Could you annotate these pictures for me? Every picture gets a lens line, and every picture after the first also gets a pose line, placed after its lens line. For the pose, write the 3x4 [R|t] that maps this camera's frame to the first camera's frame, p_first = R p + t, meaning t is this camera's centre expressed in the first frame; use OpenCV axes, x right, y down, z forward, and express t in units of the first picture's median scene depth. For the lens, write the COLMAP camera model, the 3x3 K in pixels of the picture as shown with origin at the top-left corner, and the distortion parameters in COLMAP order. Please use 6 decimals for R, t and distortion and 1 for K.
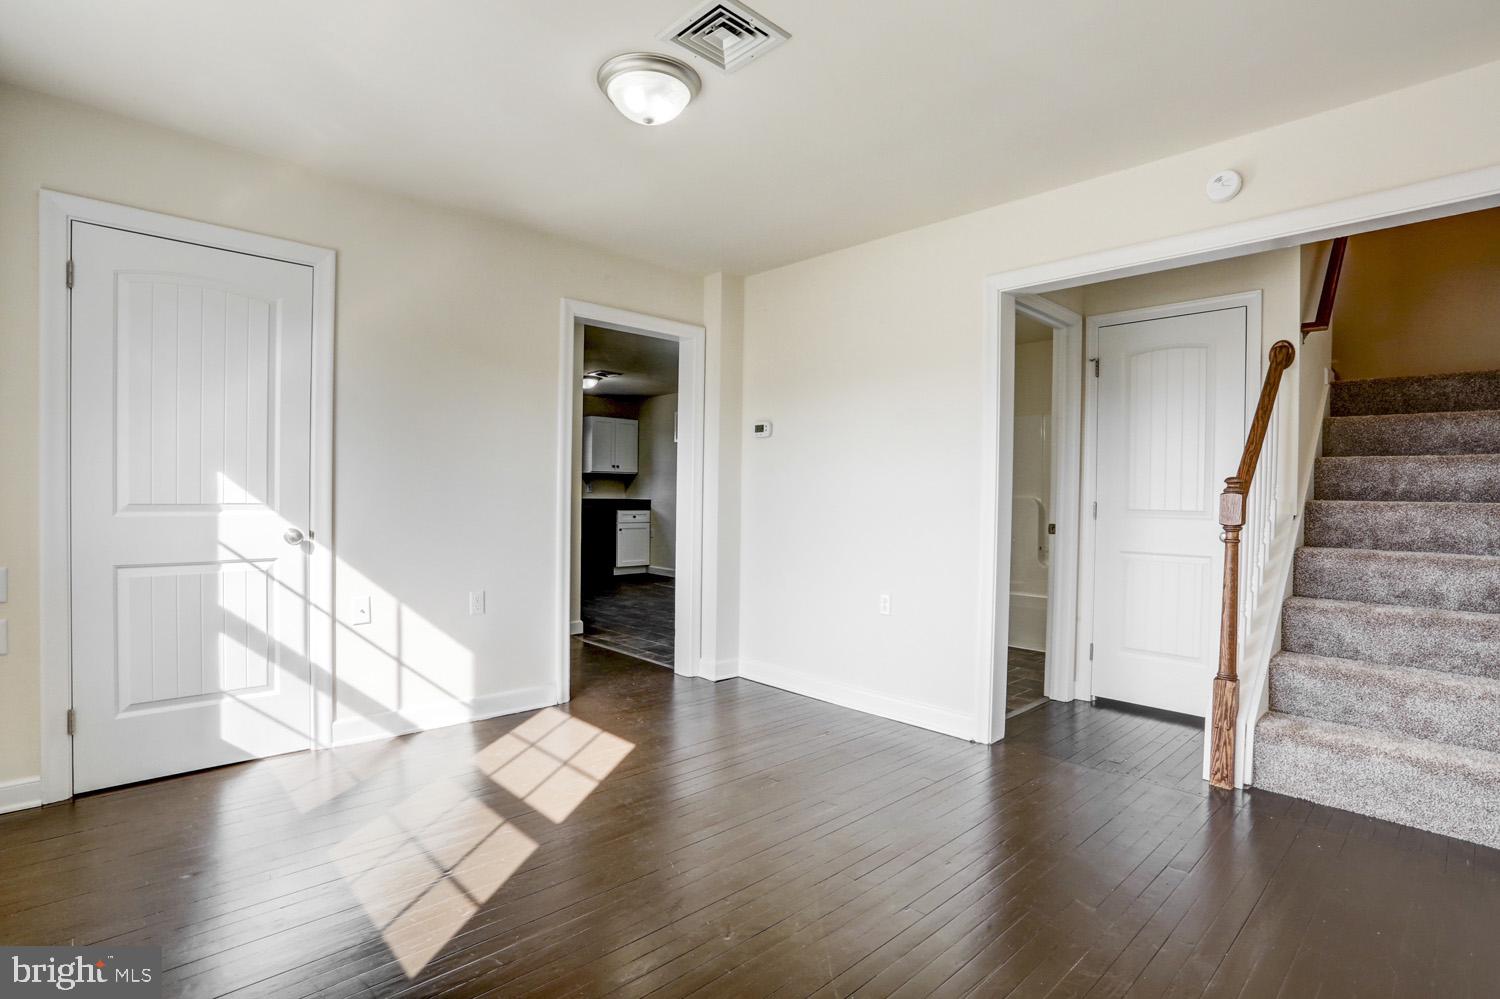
lens RADIAL K [[731.8, 0, 754.4], [0, 731.8, 497.5], [0, 0, 1]] dist [-0.067524, 0.021678]
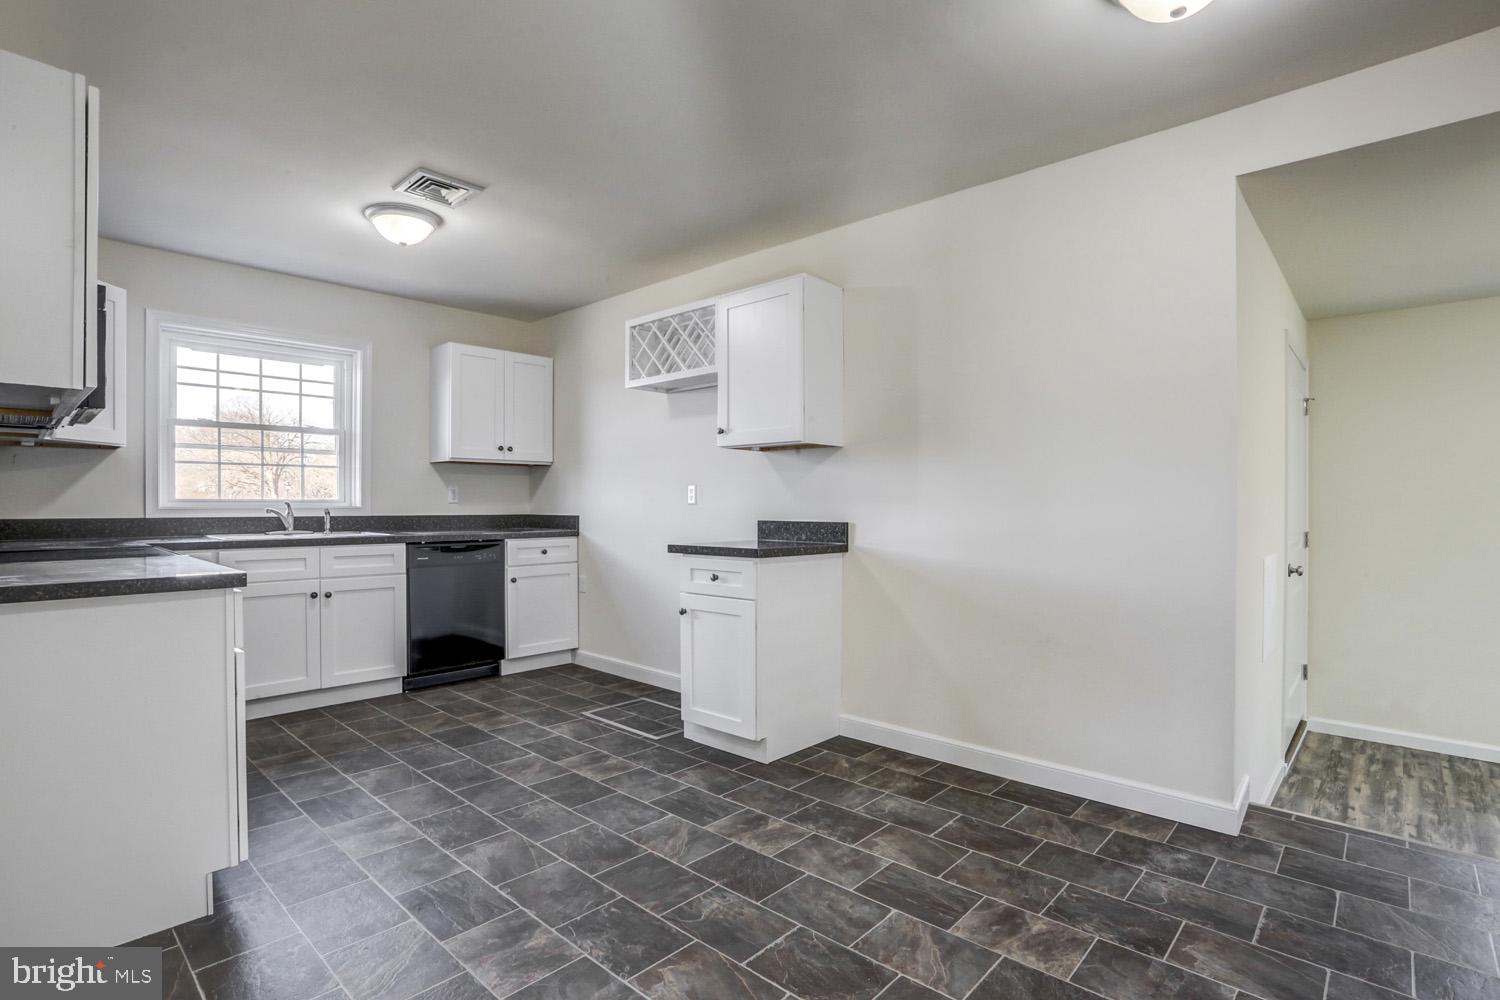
lens RADIAL K [[731.8, 0, 755.5], [0, 731.8, 508.8], [0, 0, 1]] dist [-0.067524, 0.021678]
pose [[0.997556, -0.013461, 0.068558, -0.057613], [0.013222, 0.999905, 0.003932, -0.001888], [-0.068605, -0.003016, 0.997639, 0.507844]]
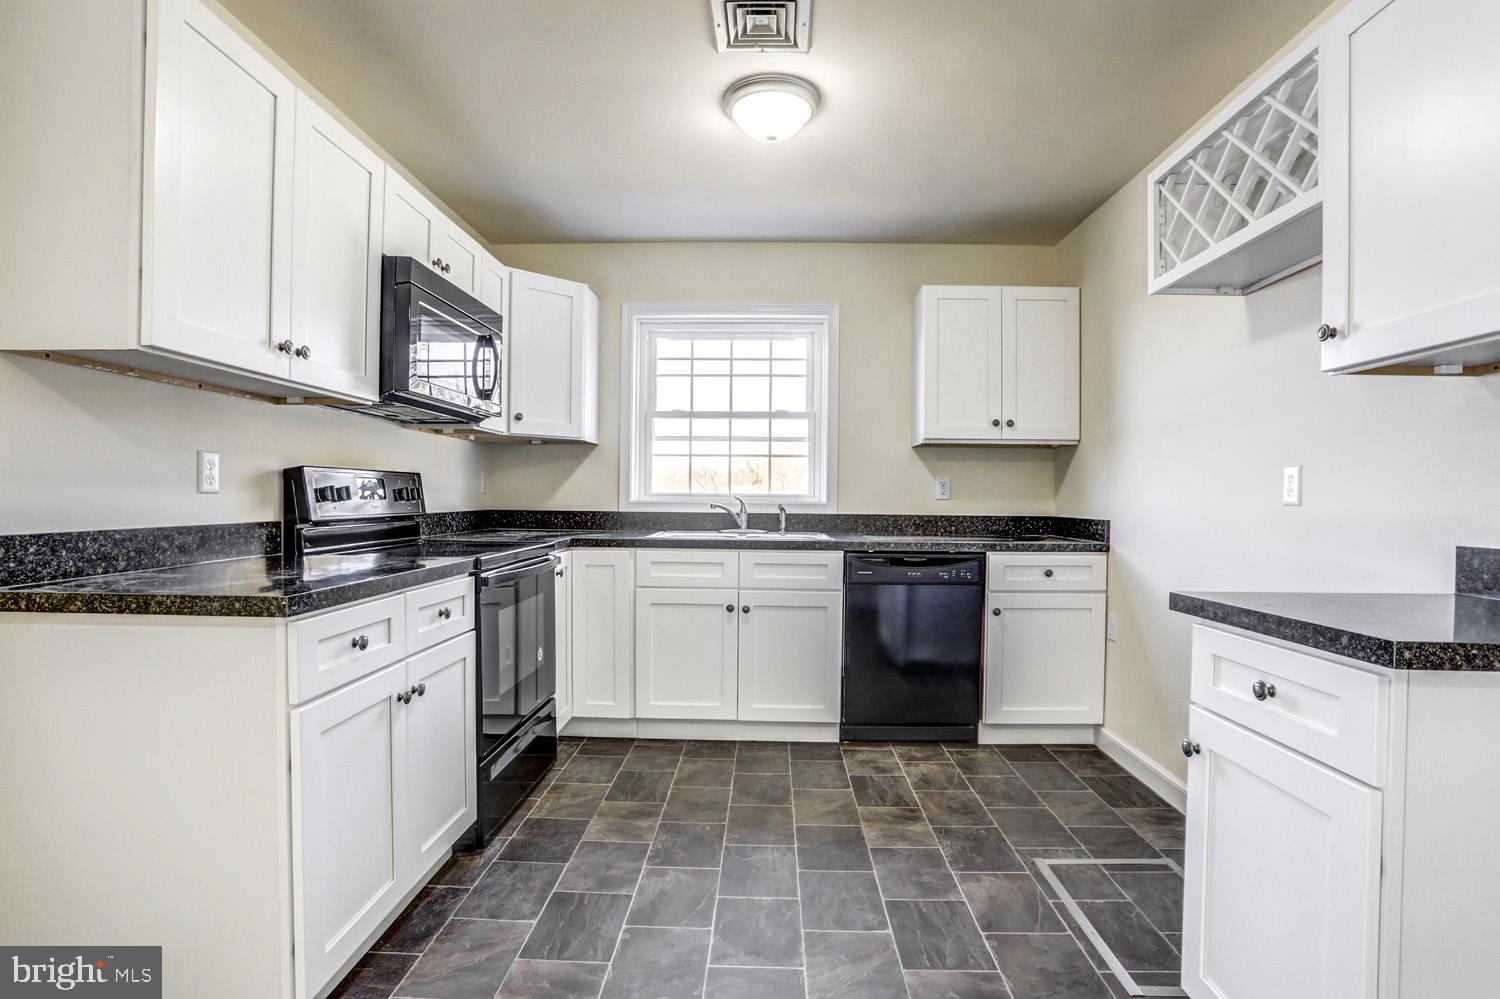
lens RADIAL K [[731.8, 0, 750.3], [0, 731.8, 507.2], [0, 0, 1]] dist [-0.067524, 0.021678]
pose [[0.701330, 0.001538, -0.712835, -0.029657], [-0.002940, 0.999995, -0.000735, -0.002032], [0.712831, 0.002611, 0.701331, 0.676954]]
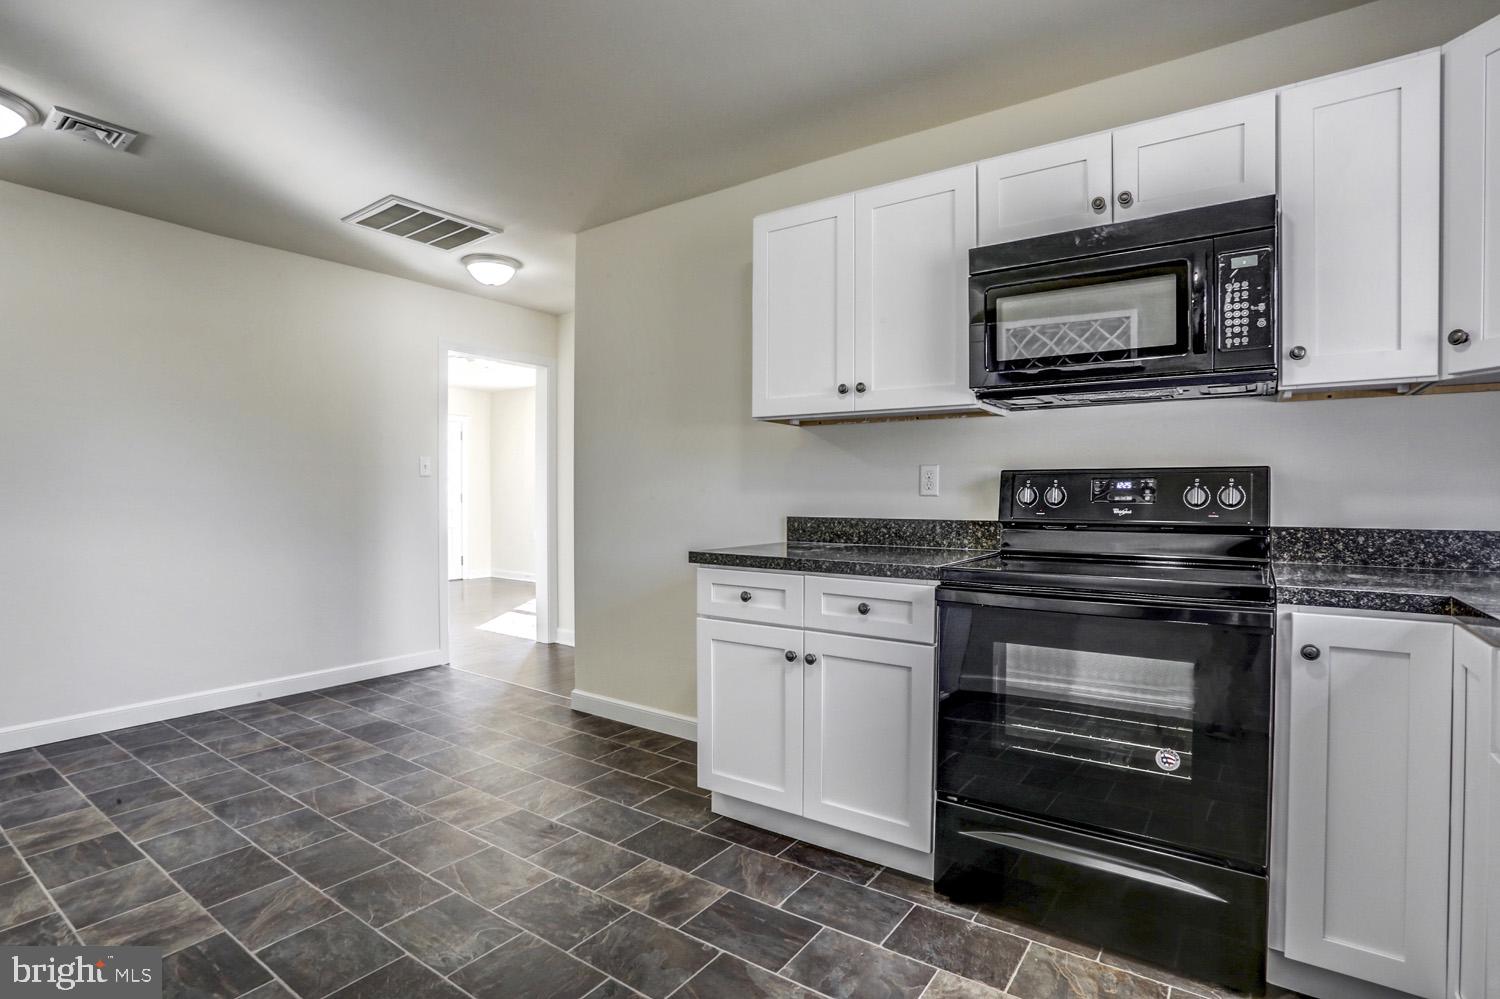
lens RADIAL K [[731.8, 0, 746.9], [0, 731.8, 499.9], [0, 0, 1]] dist [-0.067524, 0.021678]
pose [[-0.982657, -0.013153, -0.184967, -0.154432], [-0.015816, 0.999791, 0.012932, -0.006412], [0.184758, 0.015634, -0.982660, 0.951450]]
